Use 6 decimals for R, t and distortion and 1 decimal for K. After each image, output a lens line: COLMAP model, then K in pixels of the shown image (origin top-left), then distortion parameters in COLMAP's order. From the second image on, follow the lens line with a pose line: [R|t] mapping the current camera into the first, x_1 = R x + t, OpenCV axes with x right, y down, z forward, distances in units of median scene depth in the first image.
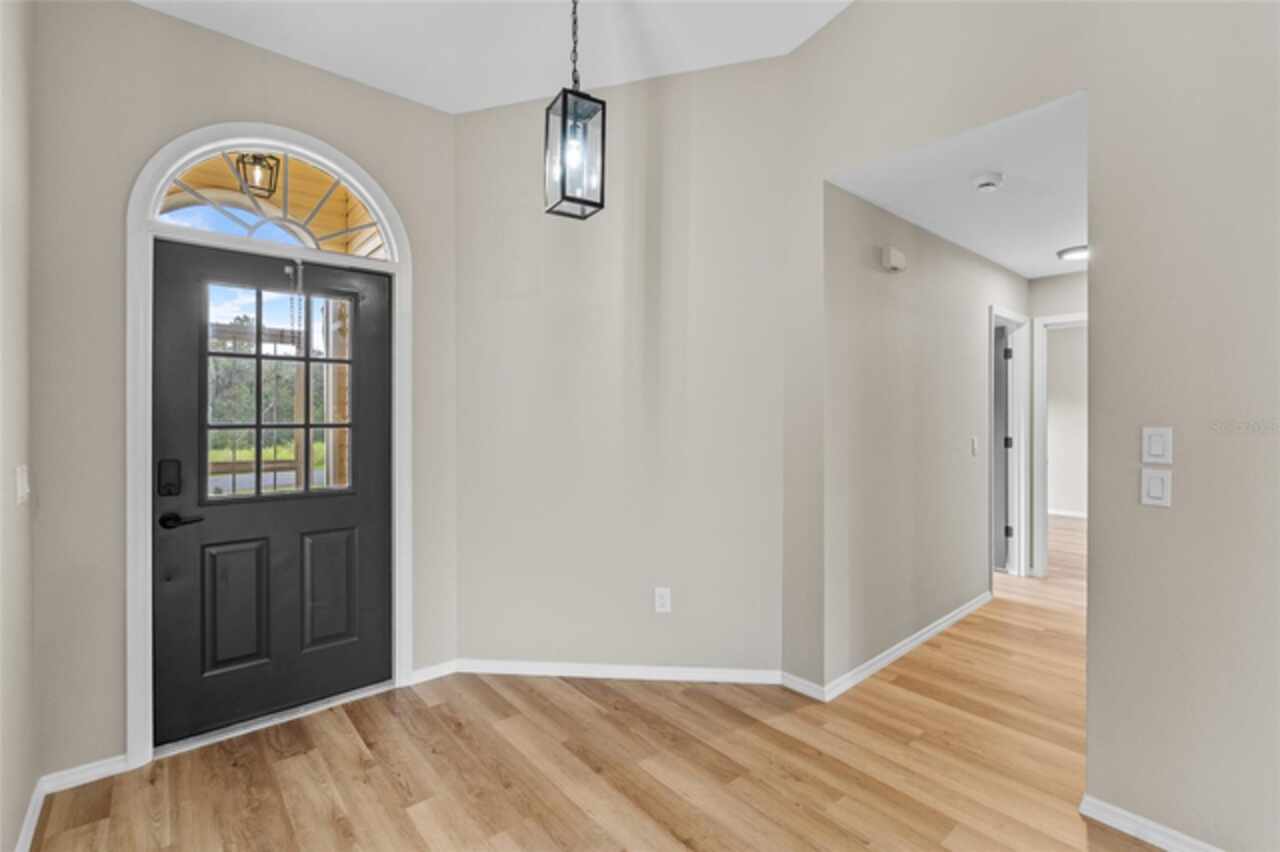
lens RADIAL K [[564.2, 0, 644.6], [0, 564.2, 423.9], [0, 0, 1]] dist [-0.002226, -0.000175]
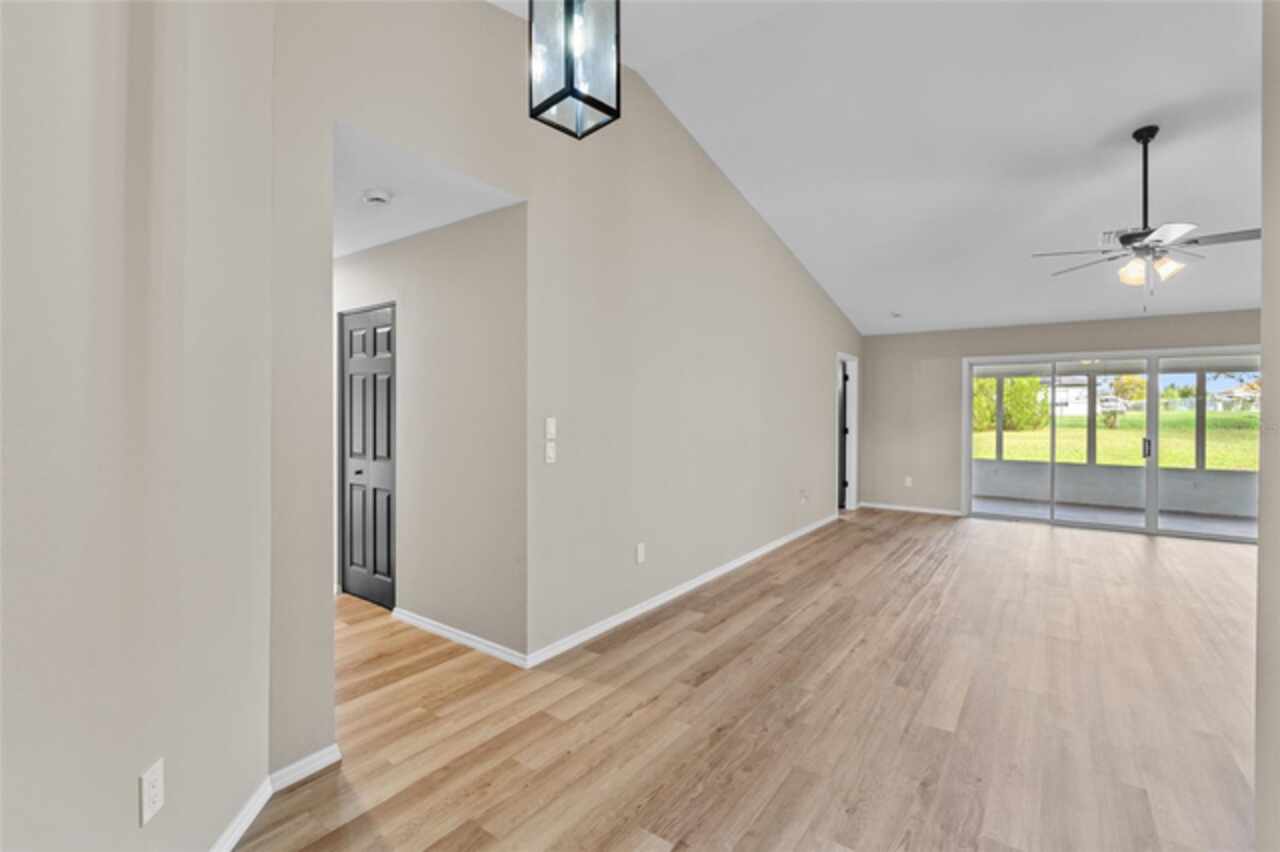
lens RADIAL K [[574.4, 0, 635.2], [0, 574.4, 422.0], [0, 0, 1]] dist [-0.000673, 0.000060]
pose [[-0.228667, -0.018678, 0.973326, -0.724321], [0.011227, 0.999699, 0.021821, -0.014491], [-0.973440, 0.015917, -0.228388, 0.946319]]
